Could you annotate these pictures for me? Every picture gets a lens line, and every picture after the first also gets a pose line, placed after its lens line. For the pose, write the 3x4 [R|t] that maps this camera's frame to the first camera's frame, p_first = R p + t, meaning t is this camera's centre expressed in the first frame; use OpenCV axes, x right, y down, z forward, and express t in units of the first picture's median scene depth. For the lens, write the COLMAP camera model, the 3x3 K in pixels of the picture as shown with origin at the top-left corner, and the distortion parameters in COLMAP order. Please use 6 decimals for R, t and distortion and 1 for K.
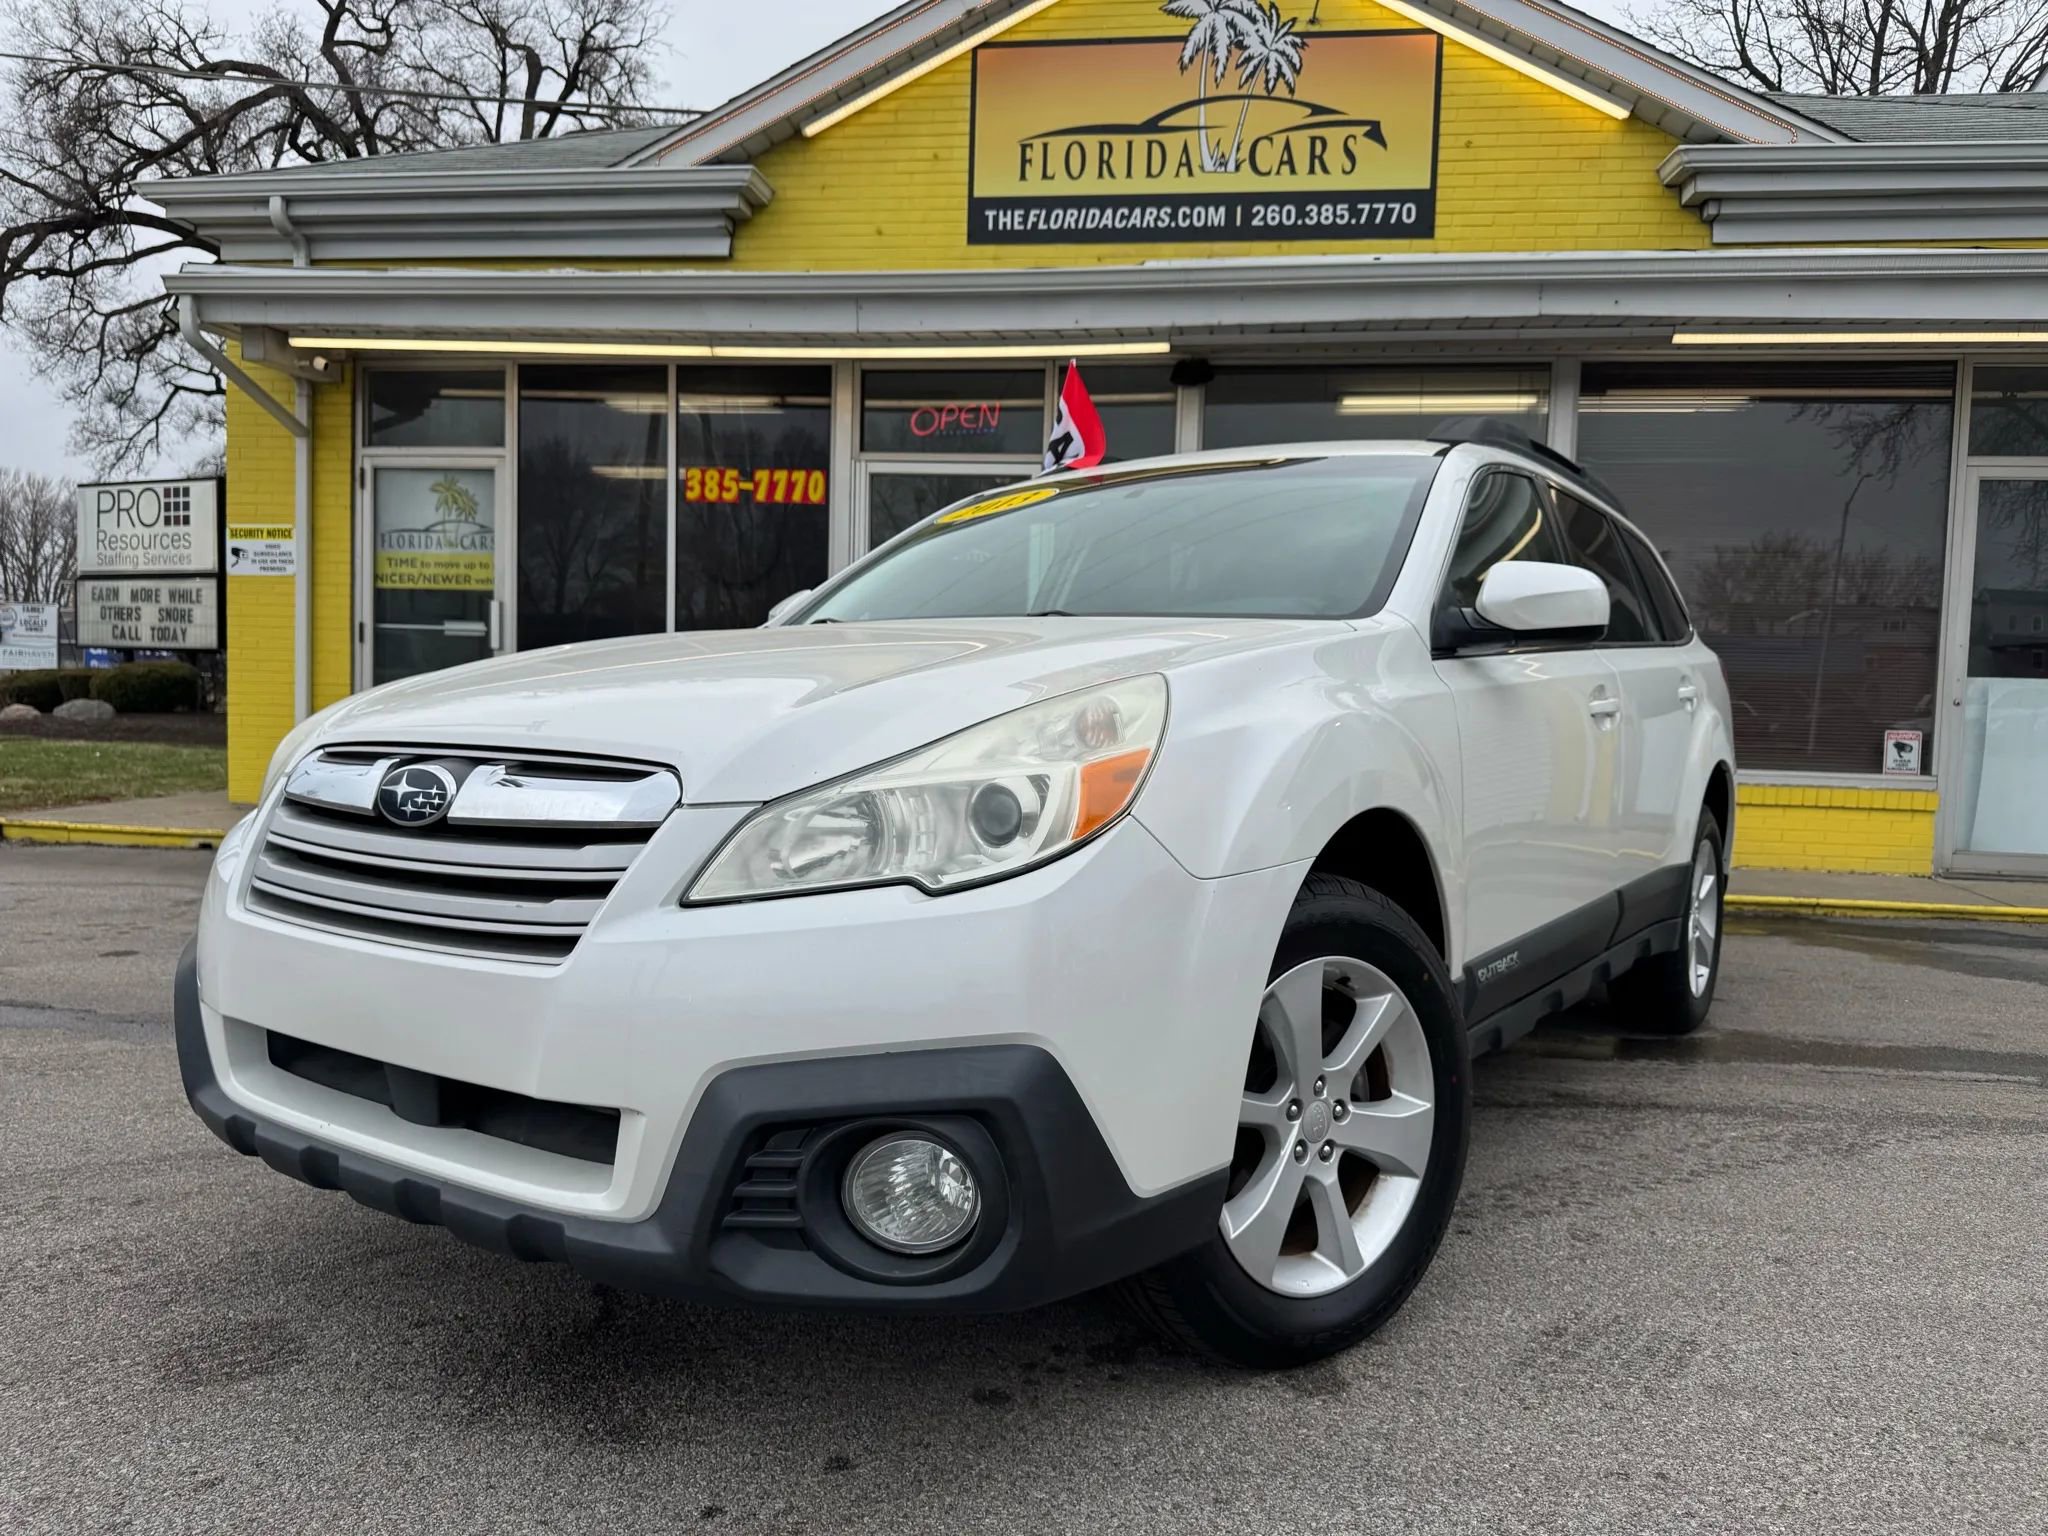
lens RADIAL K [[1487.3, 0, 1032.5], [0, 1487.3, 779.8], [0, 0, 1]] dist [-0.002132, -0.004858]
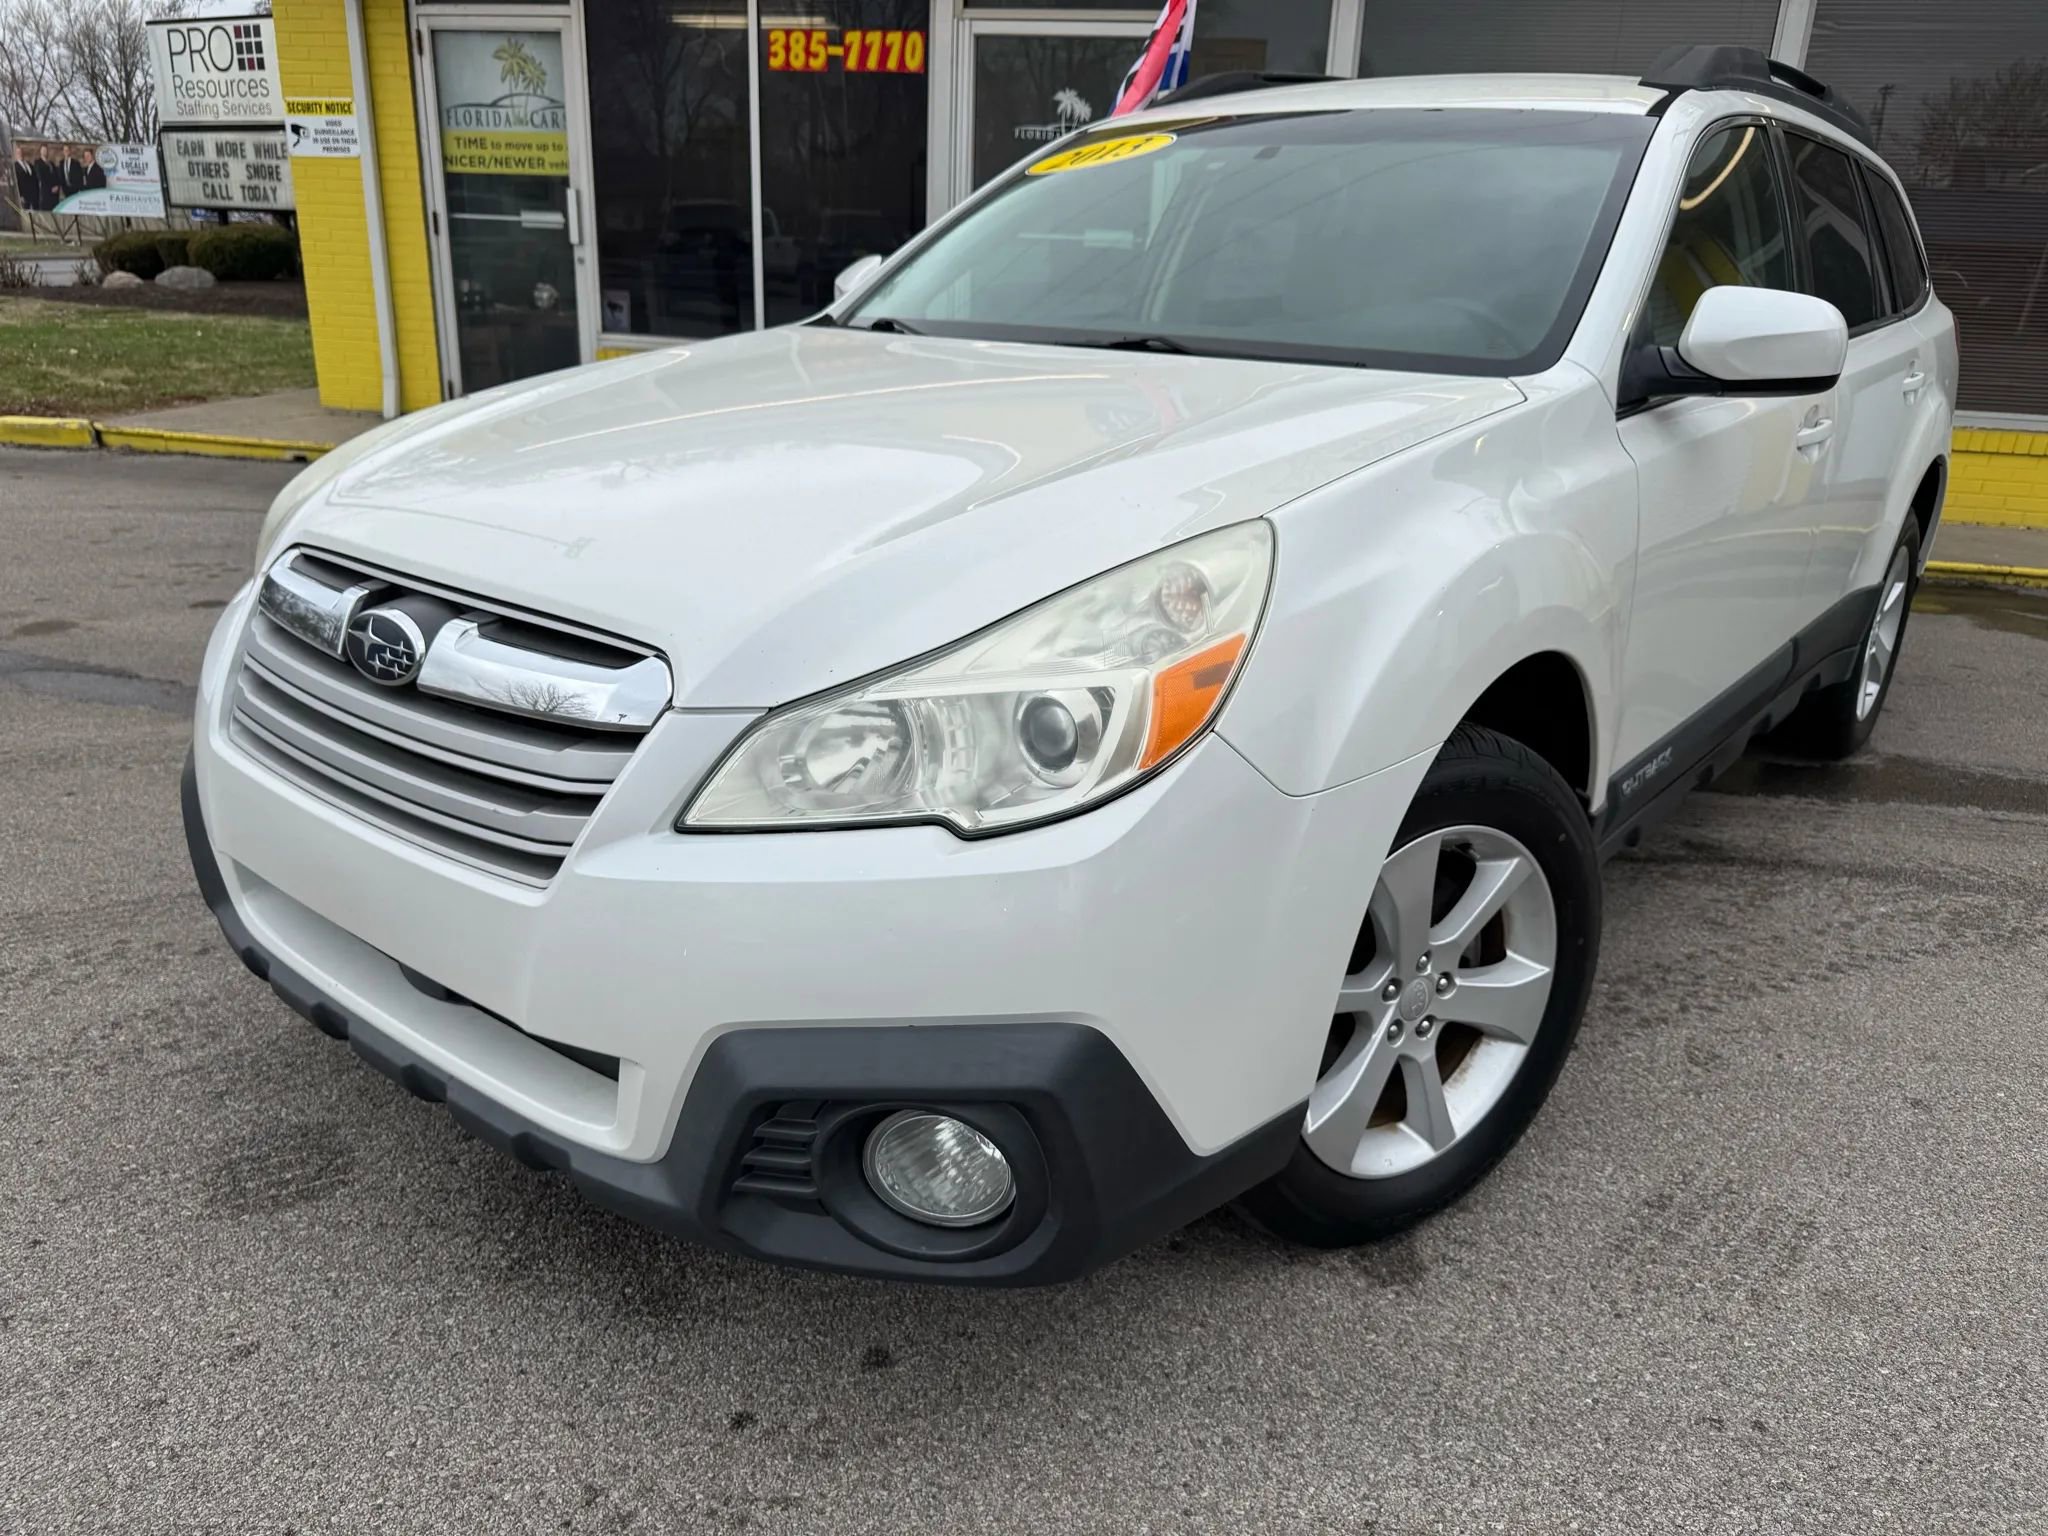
lens RADIAL K [[1487.3, 0, 1032.5], [0, 1487.3, 779.8], [0, 0, 1]] dist [-0.002132, -0.004858]
pose [[0.996470, 0.038108, -0.074803, 0.020803], [-0.015287, 0.958506, 0.284663, -0.132646], [0.082547, -0.282514, 0.955705, 0.149302]]
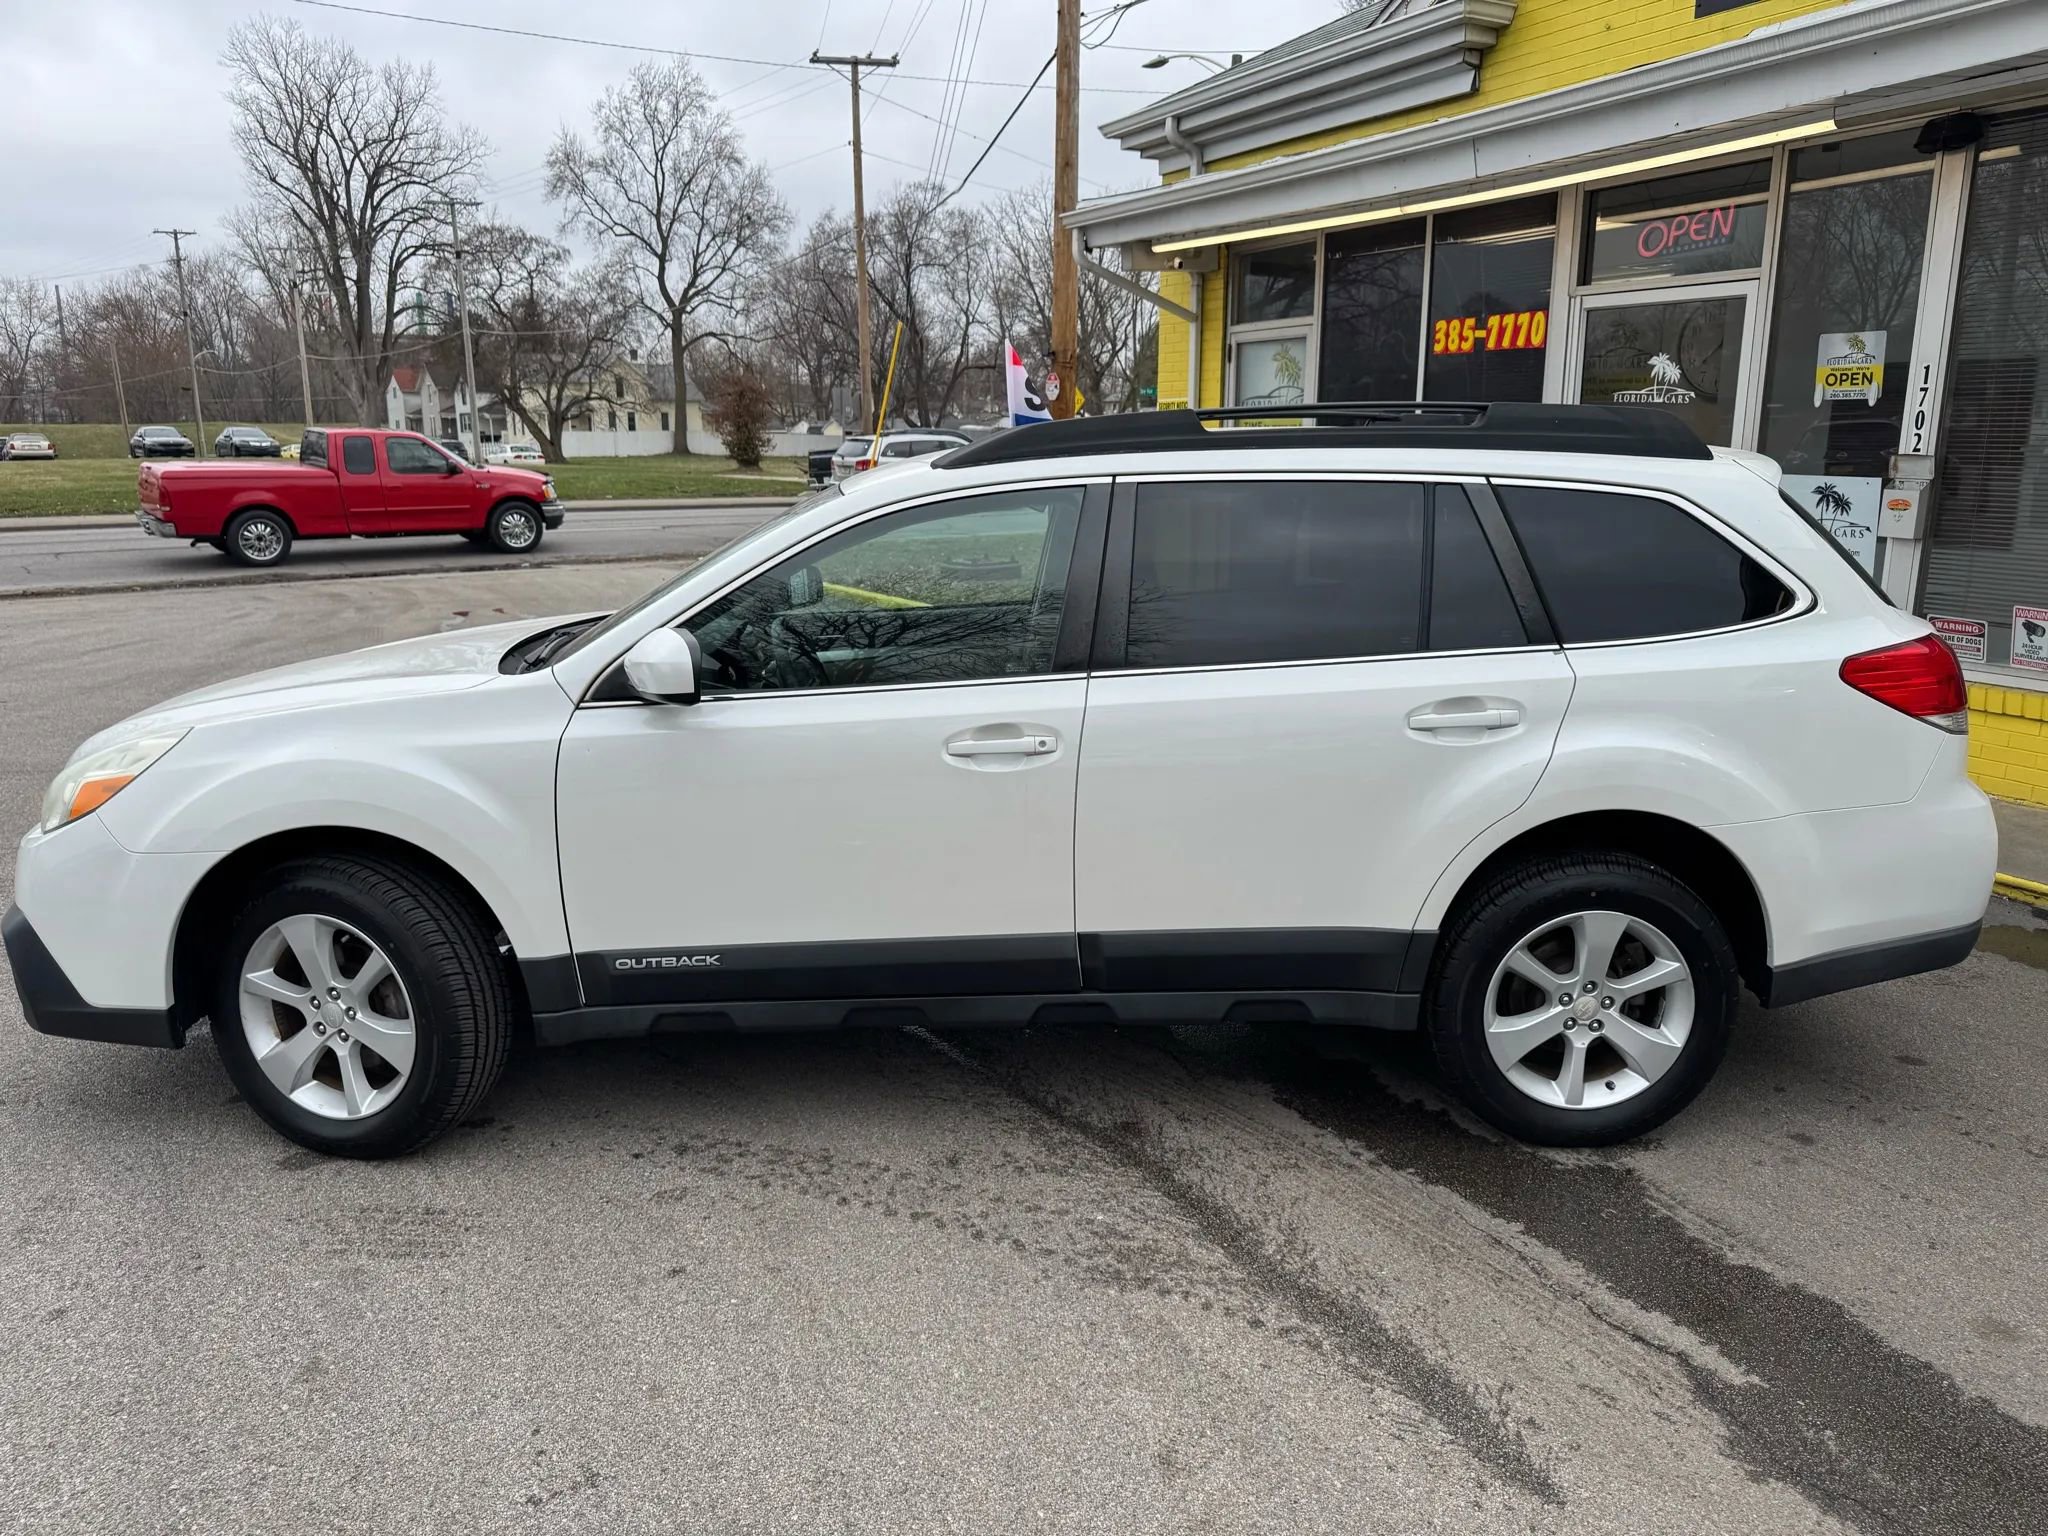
lens RADIAL K [[1442.7, 0, 1018.2], [0, 1442.7, 784.1], [0, 0, 1]] dist [0.007276, -0.007876]
pose [[0.573744, 0.168176, -0.801583, 1.629405], [-0.026270, 0.981967, 0.187218, -0.285318], [0.818613, -0.086358, 0.567816, 0.679497]]
